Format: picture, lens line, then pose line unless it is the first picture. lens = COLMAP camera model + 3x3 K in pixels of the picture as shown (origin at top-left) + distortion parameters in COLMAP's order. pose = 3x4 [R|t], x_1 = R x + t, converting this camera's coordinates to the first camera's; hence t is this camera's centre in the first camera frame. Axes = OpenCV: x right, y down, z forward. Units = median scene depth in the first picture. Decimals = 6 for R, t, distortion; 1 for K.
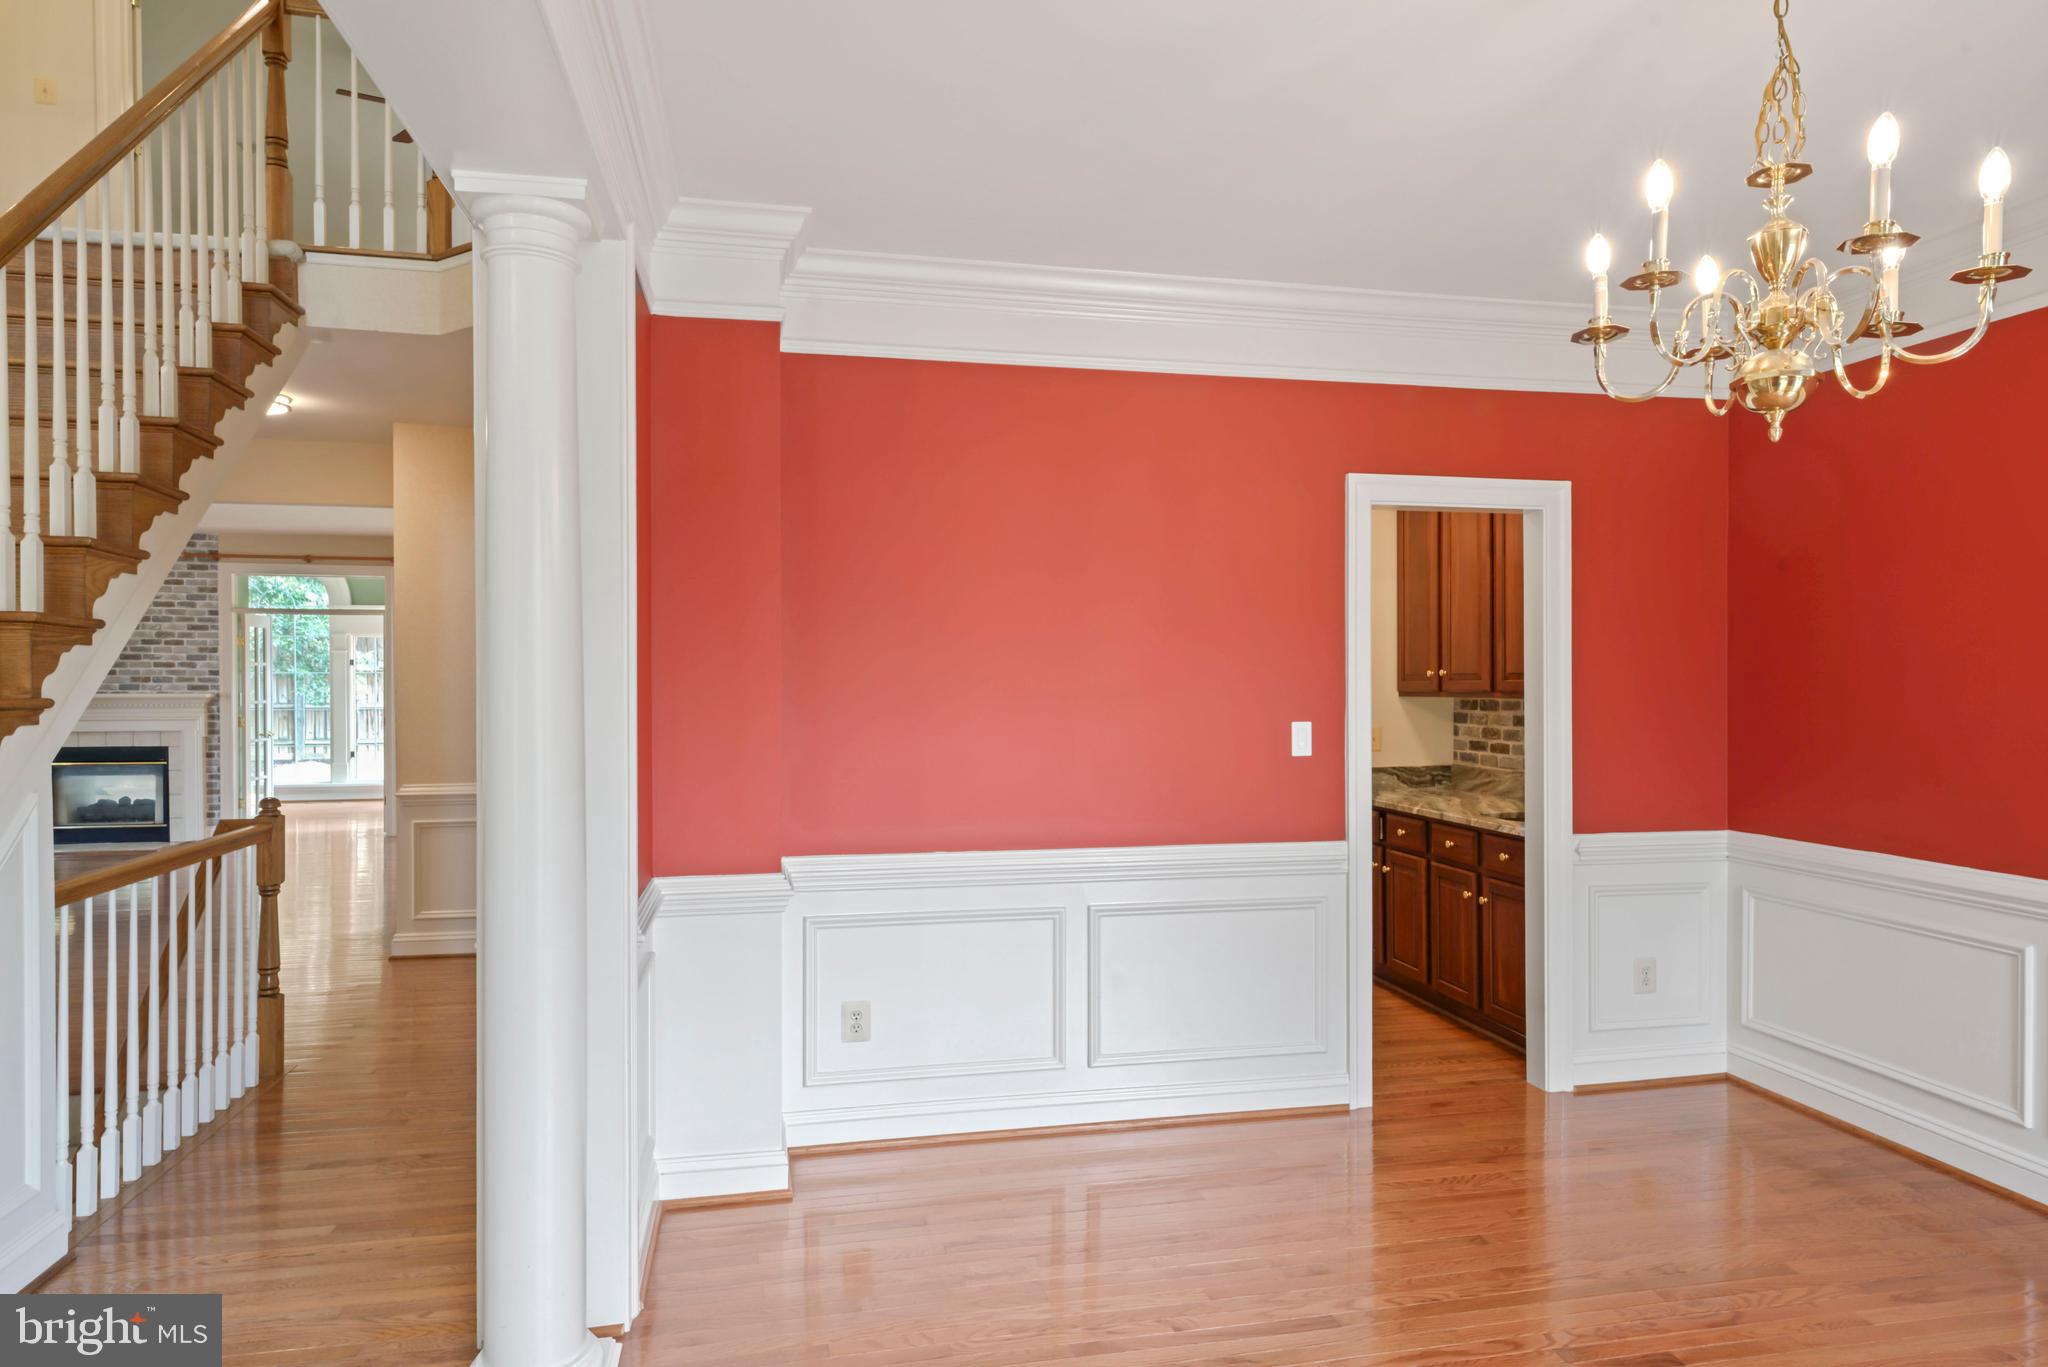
lens RADIAL K [[1185.4, 0, 971.7], [0, 1185.4, 696.1], [0, 0, 1]] dist [0.009807, -0.002783]
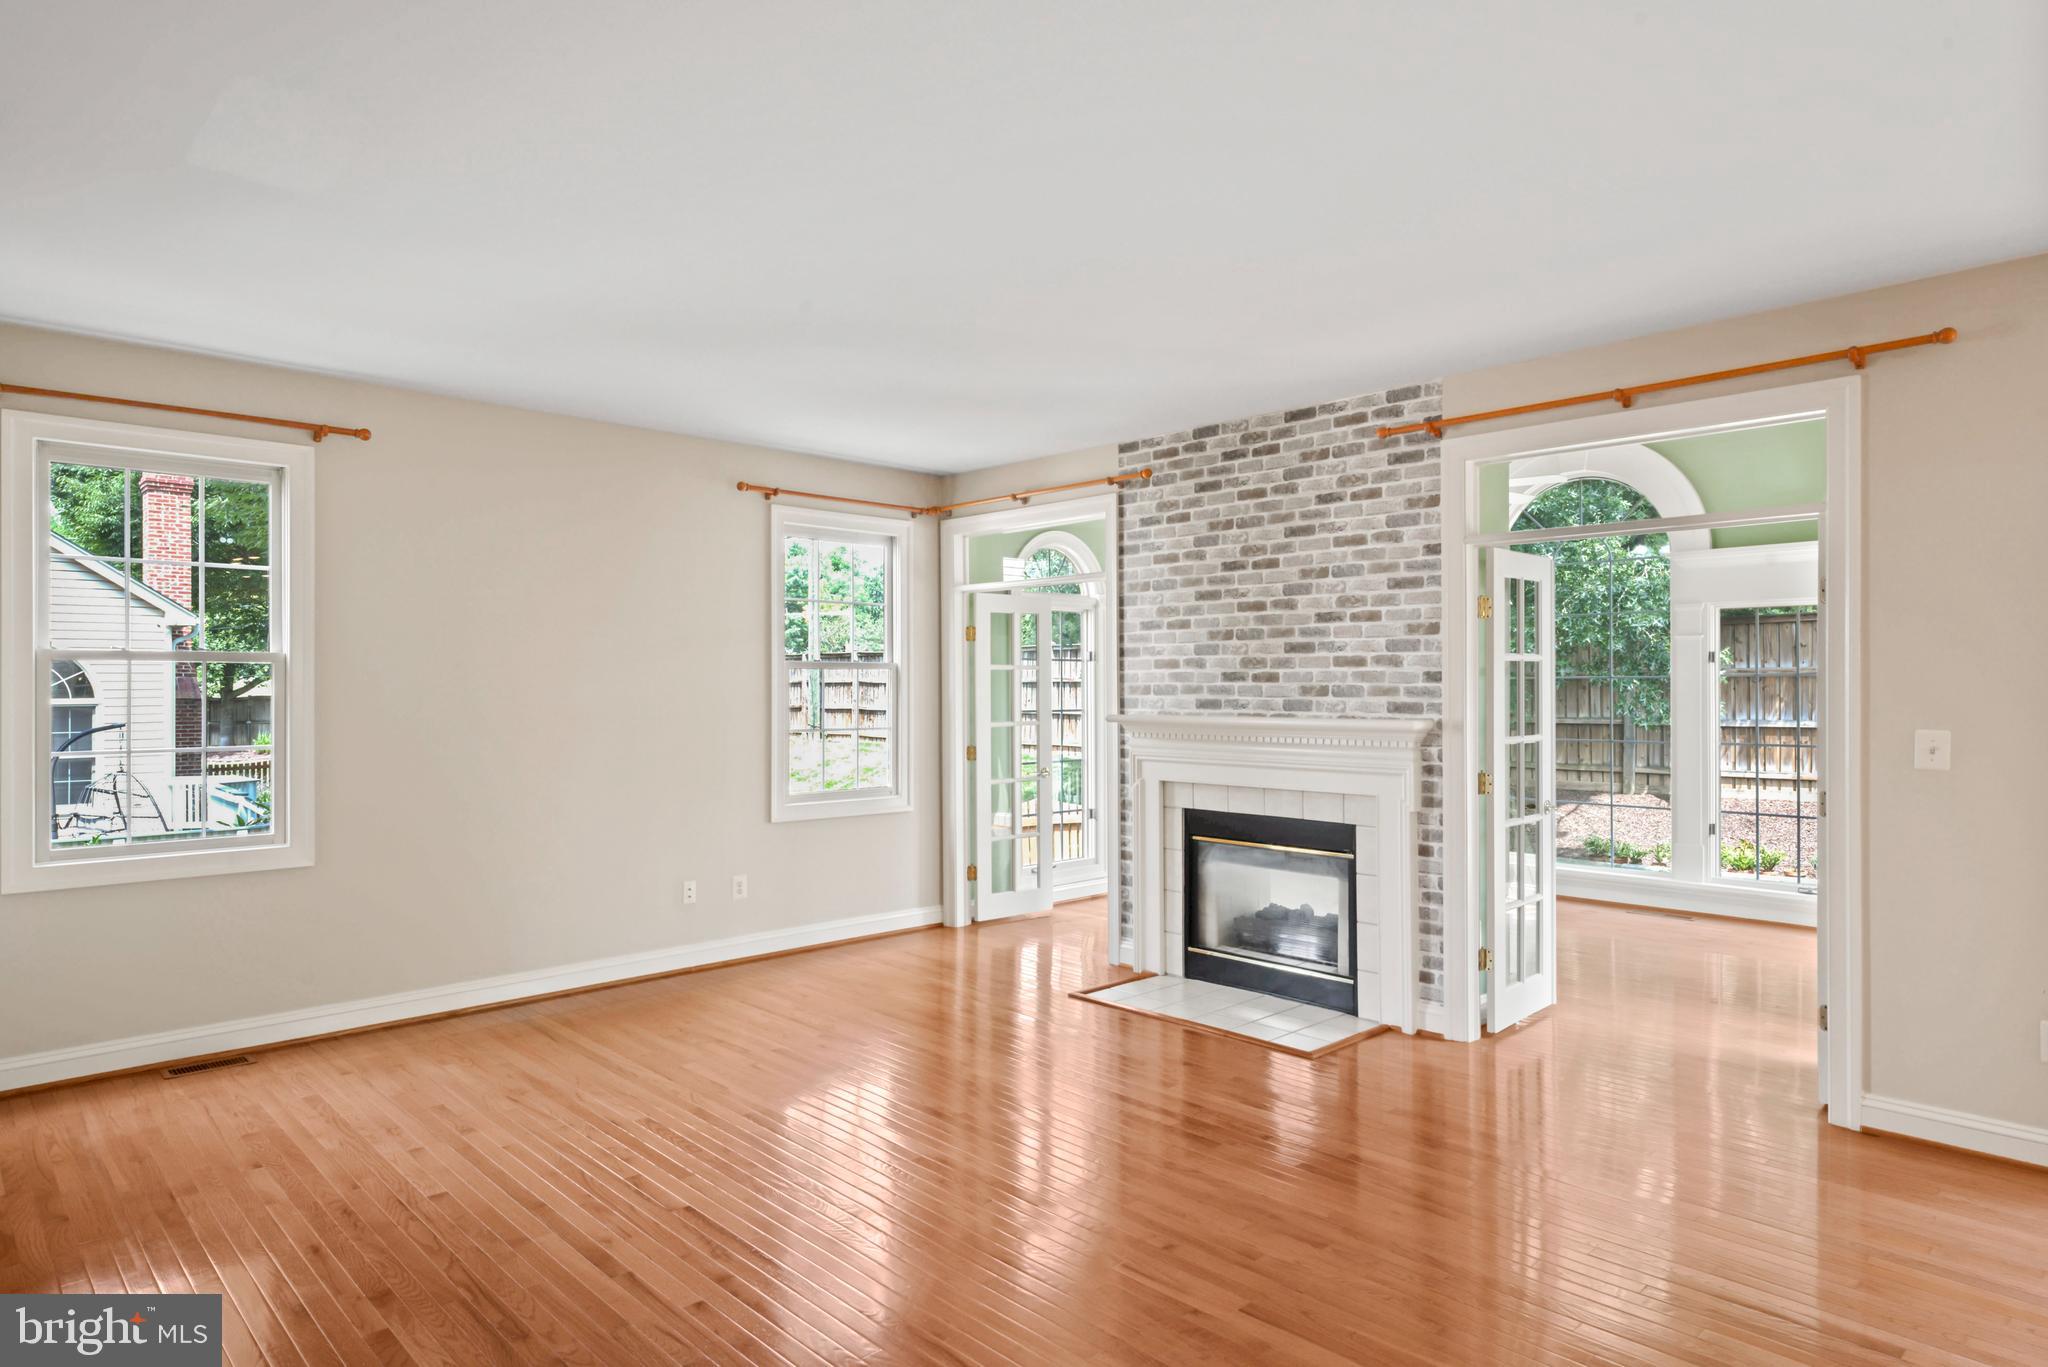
lens RADIAL K [[1185.4, 0, 1030.7], [0, 1185.4, 685.8], [0, 0, 1]] dist [0.009807, -0.002783]
pose [[0.522611, -0.000542, -0.852571, -0.321893], [-0.006316, 0.999970, -0.004508, -0.012981], [0.852548, 0.007741, 0.522592, 0.622928]]
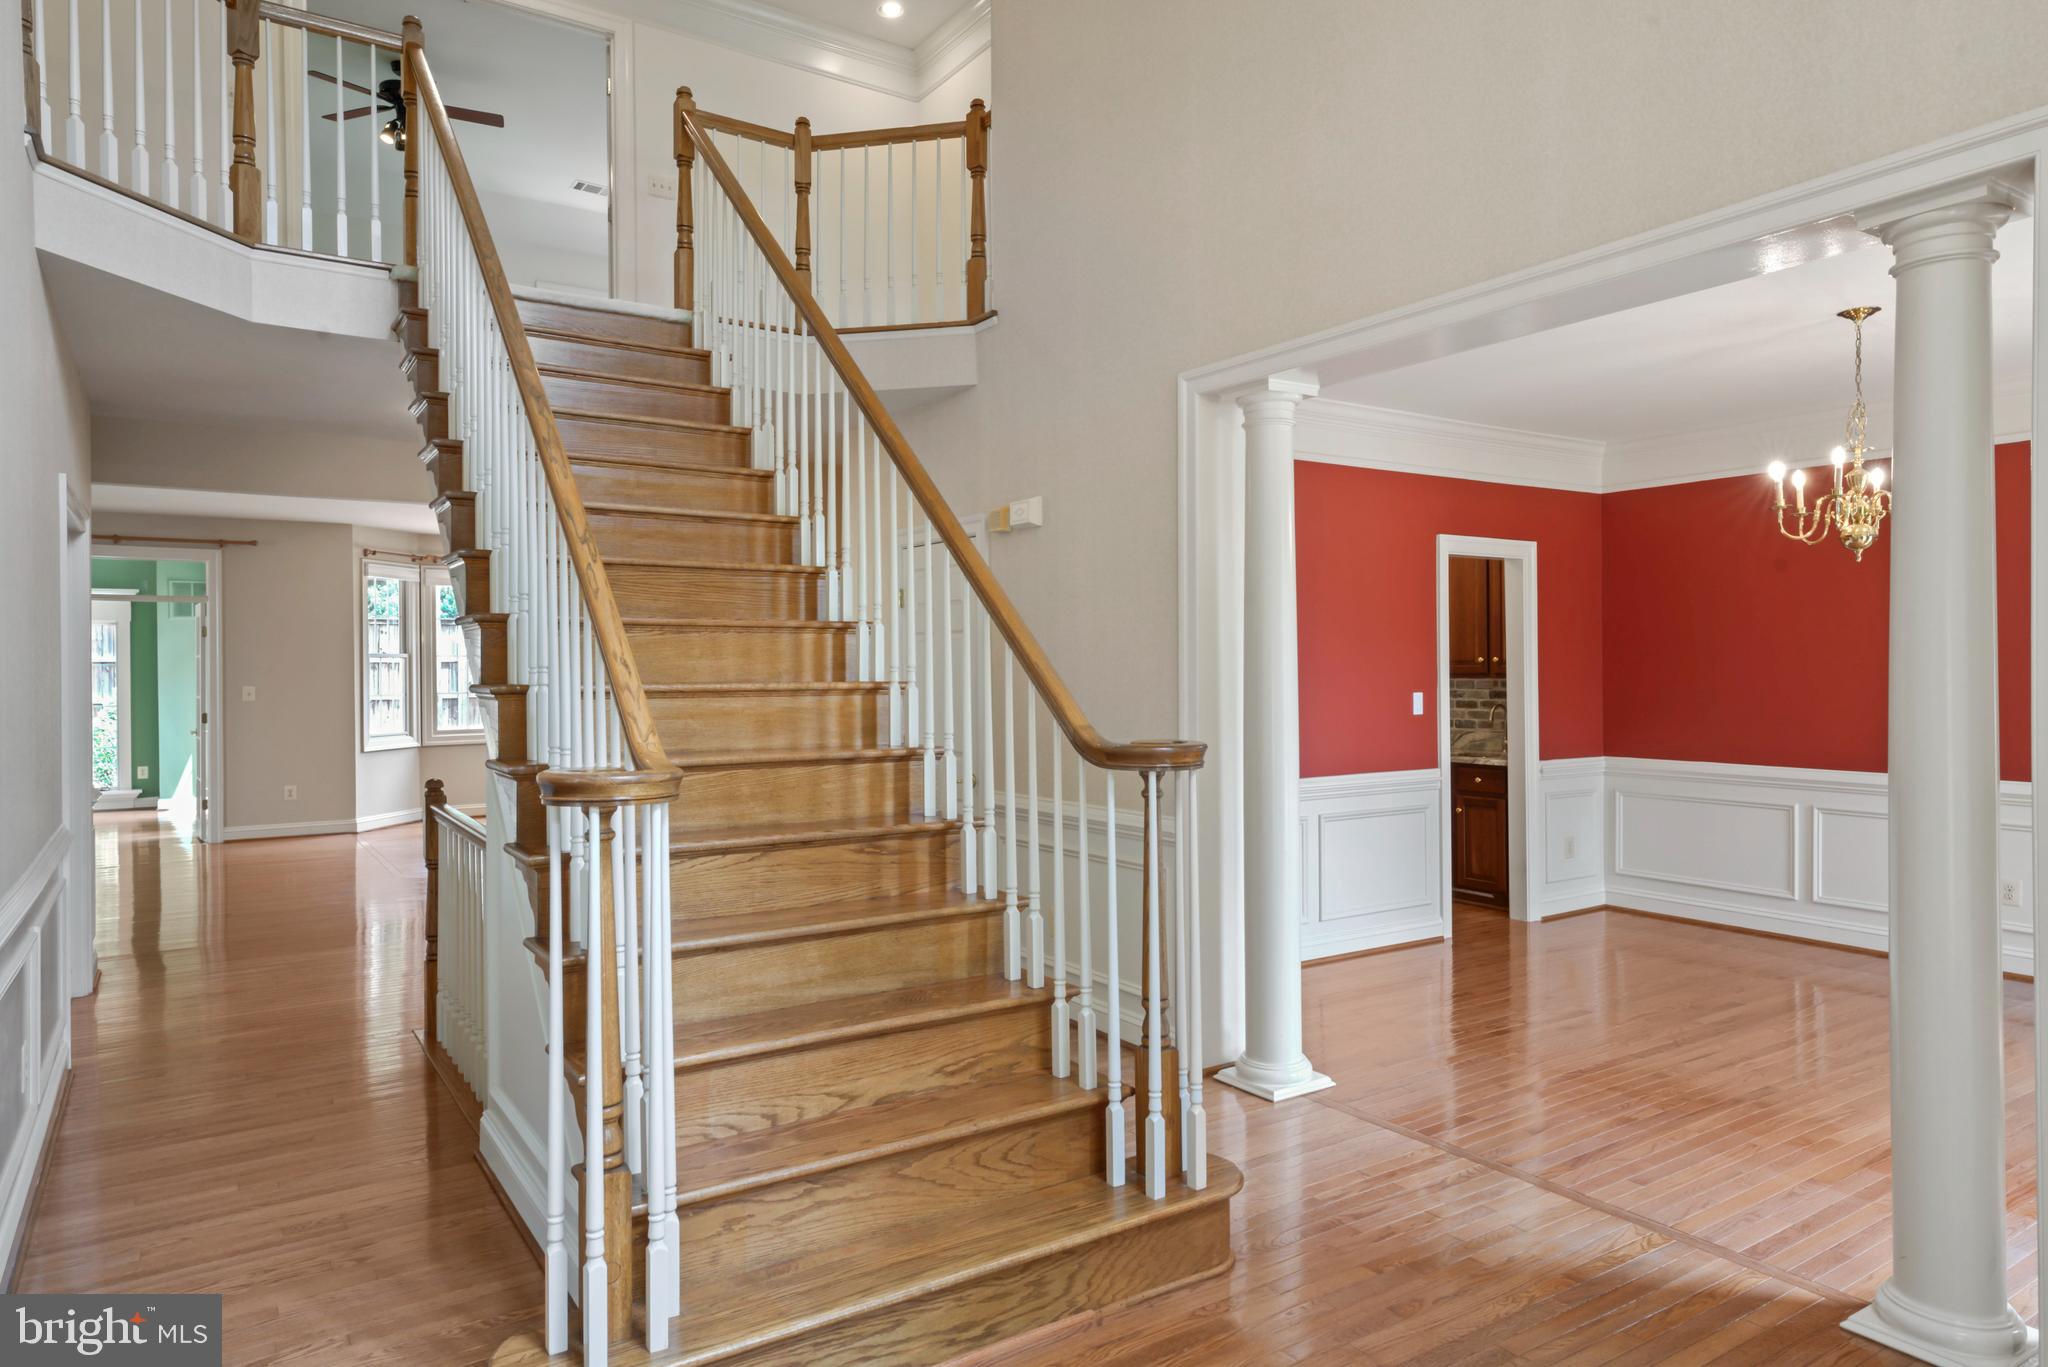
lens RADIAL K [[1220.7, 0, 984.3], [0, 1220.7, 681.4], [0, 0, 1]] dist [0.011193, 0.000462]
pose [[0.937423, -0.008347, 0.348092, -0.271805], [0.010193, 0.999942, -0.003471, 0.002326], [-0.348042, 0.006802, 0.937454, -0.103427]]
